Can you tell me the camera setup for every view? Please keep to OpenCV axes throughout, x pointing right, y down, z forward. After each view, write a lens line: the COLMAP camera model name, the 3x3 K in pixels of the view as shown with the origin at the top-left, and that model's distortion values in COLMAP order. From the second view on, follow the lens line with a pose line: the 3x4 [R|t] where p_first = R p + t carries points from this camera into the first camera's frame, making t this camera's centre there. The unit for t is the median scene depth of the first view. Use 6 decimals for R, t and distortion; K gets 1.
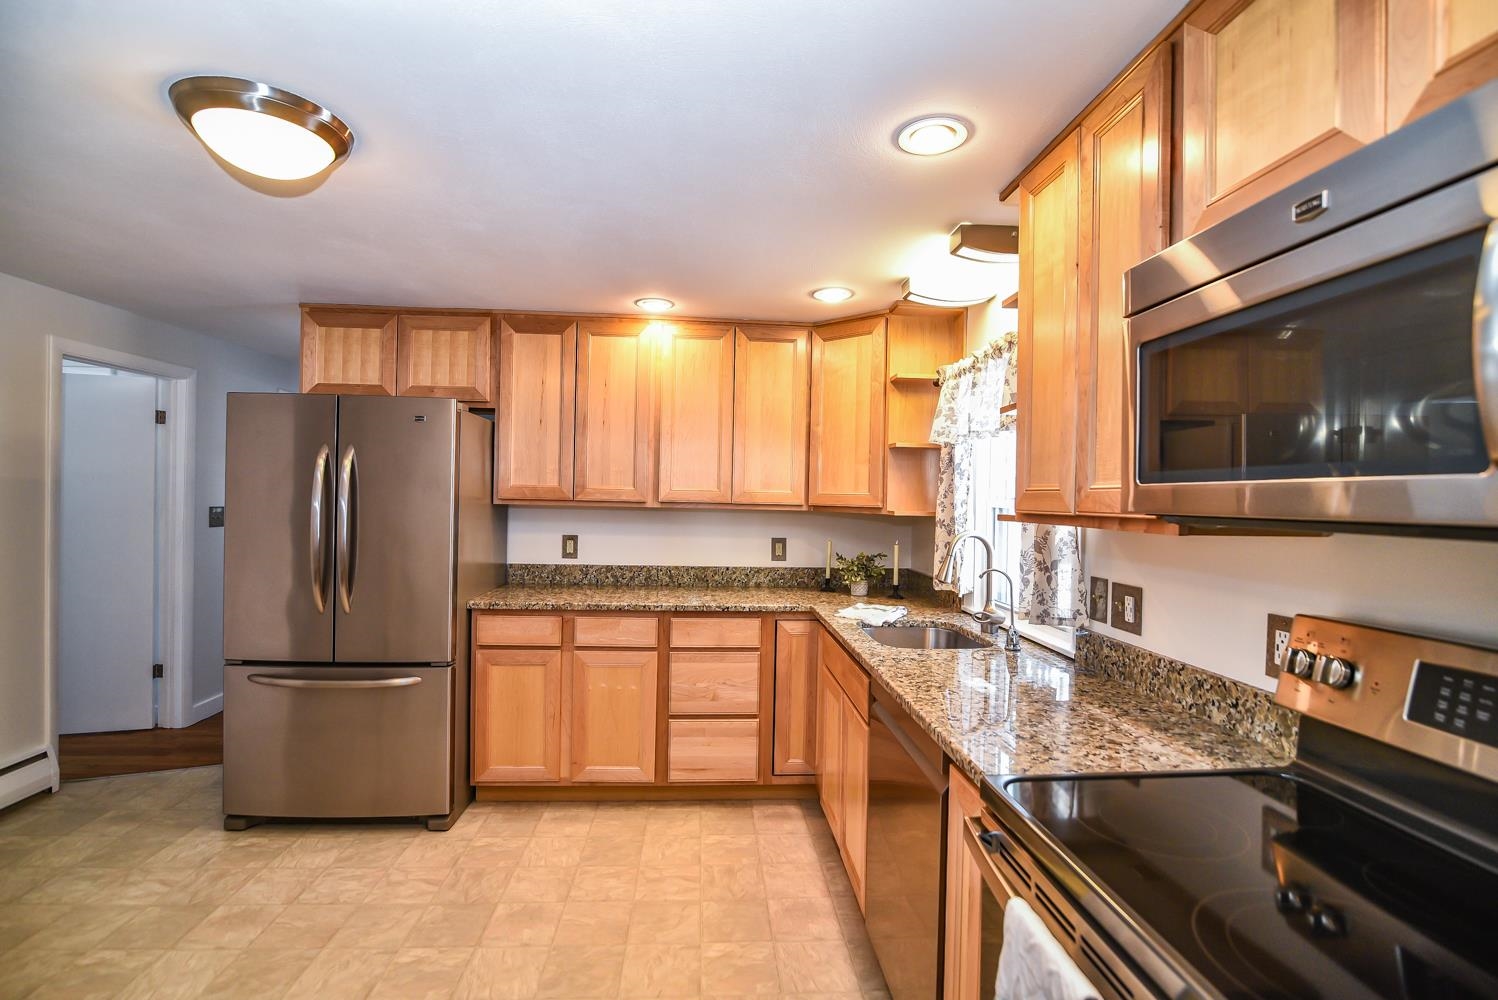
lens RADIAL K [[688.6, 0, 747.9], [0, 688.6, 503.5], [0, 0, 1]] dist [-0.019903, 0.000097]
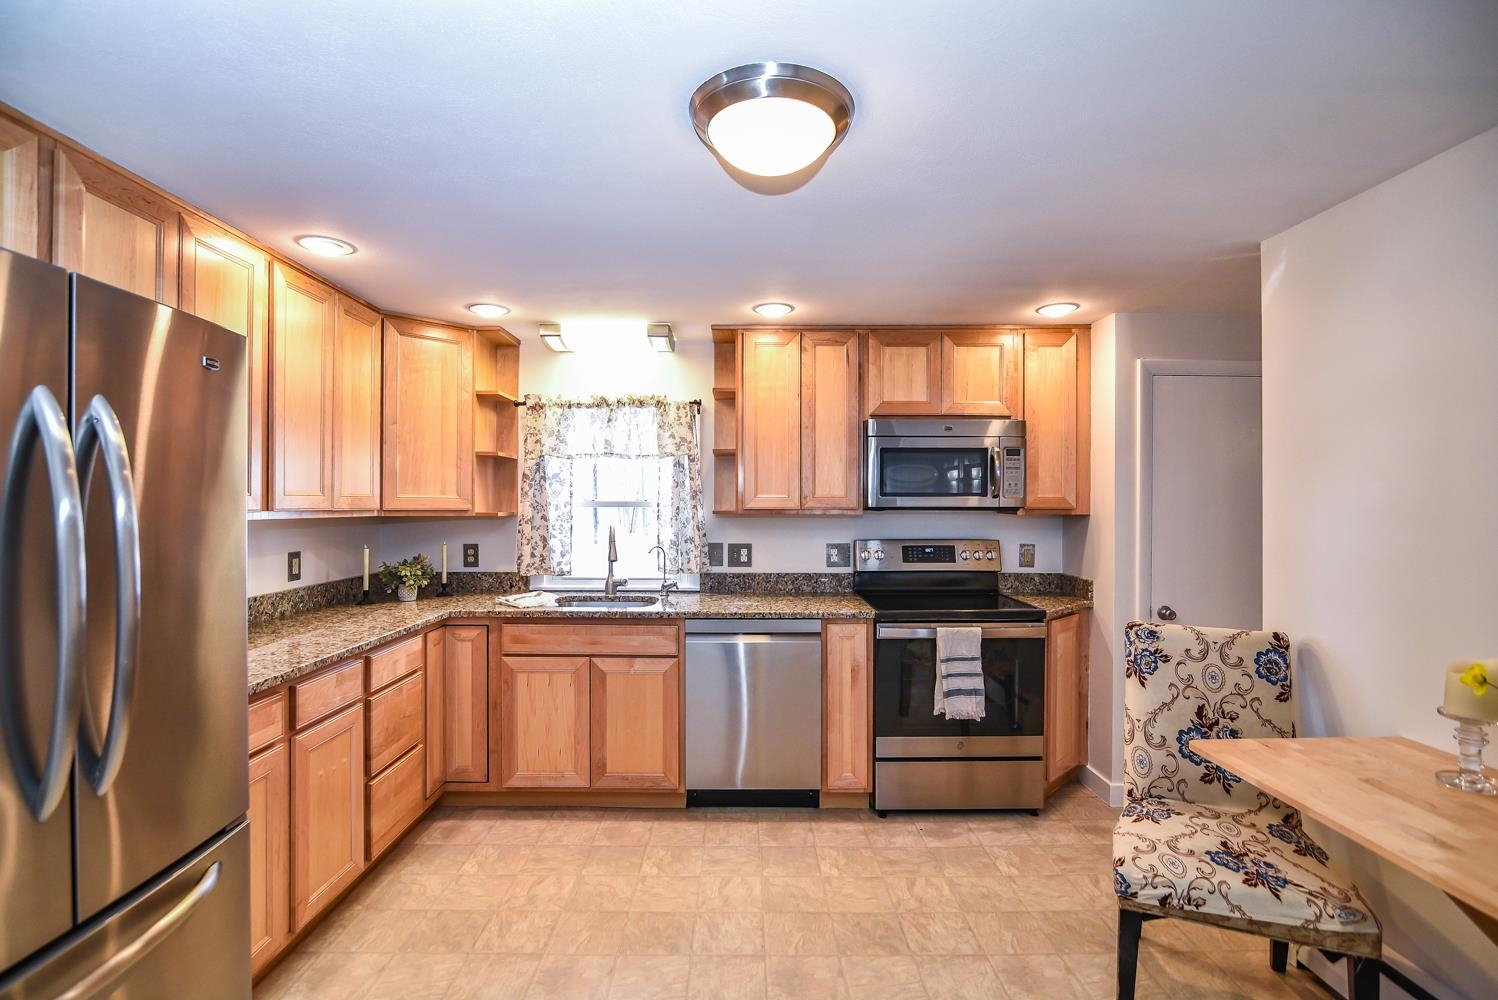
lens RADIAL K [[698.8, 0, 746.0], [0, 698.8, 502.4], [0, 0, 1]] dist [-0.018542, 0.000482]
pose [[0.061971, -0.020189, 0.997874, -0.886739], [0.007017, 0.999779, 0.019792, -0.024847], [-0.998053, 0.005775, 0.062099, 0.514149]]
